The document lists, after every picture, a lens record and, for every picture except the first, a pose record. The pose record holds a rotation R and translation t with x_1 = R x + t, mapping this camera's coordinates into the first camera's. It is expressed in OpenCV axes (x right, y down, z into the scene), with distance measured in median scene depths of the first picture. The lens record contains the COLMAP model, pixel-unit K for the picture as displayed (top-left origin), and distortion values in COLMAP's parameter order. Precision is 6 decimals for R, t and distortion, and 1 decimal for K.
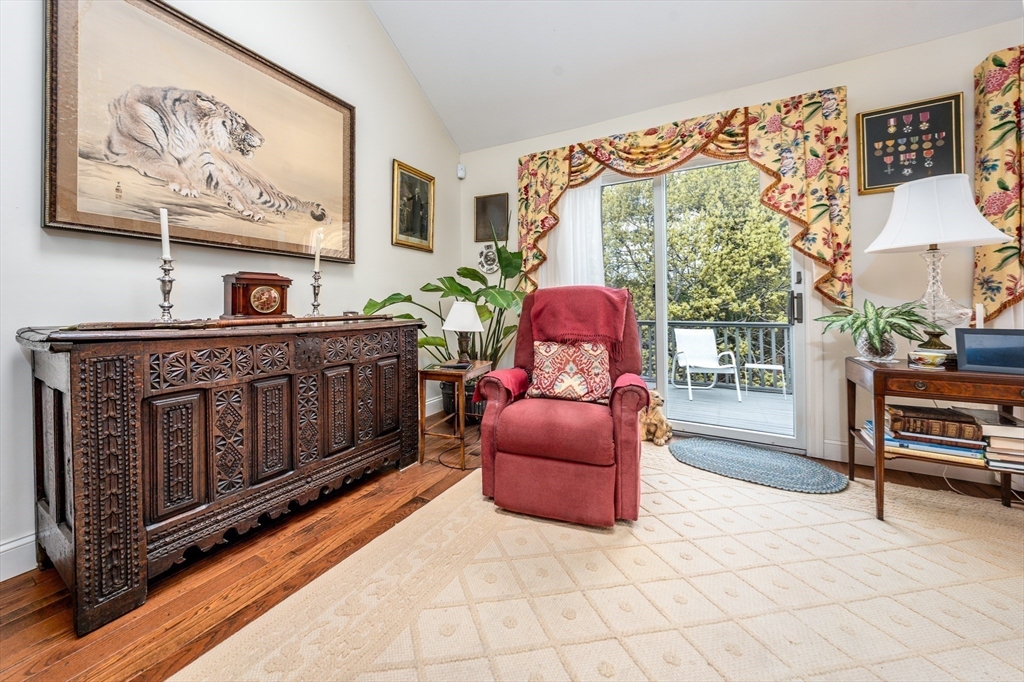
lens RADIAL K [[374.6, 0, 510.2], [0, 374.6, 295.8], [0, 0, 1]] dist [-0.001575, -0.000087]
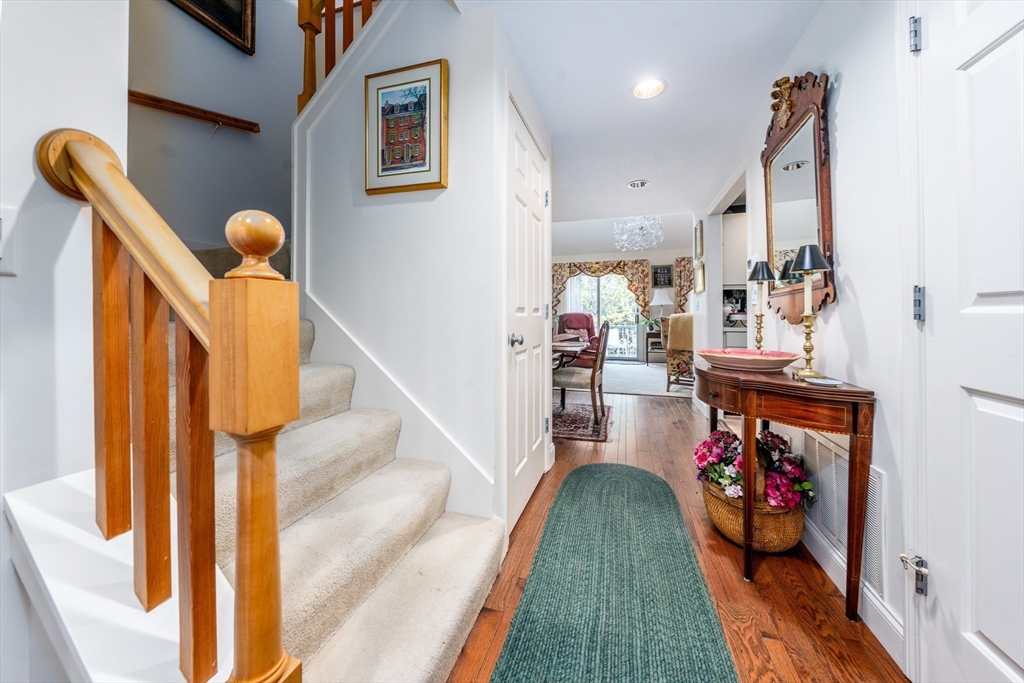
lens RADIAL K [[368.6, 0, 512.0], [0, 368.6, 313.7], [0, 0, 1]] dist [0.000972, 0.000075]
pose [[0.980171, 0.001479, 0.198148, -1.072397], [-0.005114, 0.999828, 0.017833, -0.074374], [-0.198088, -0.018493, 0.980010, -2.171885]]
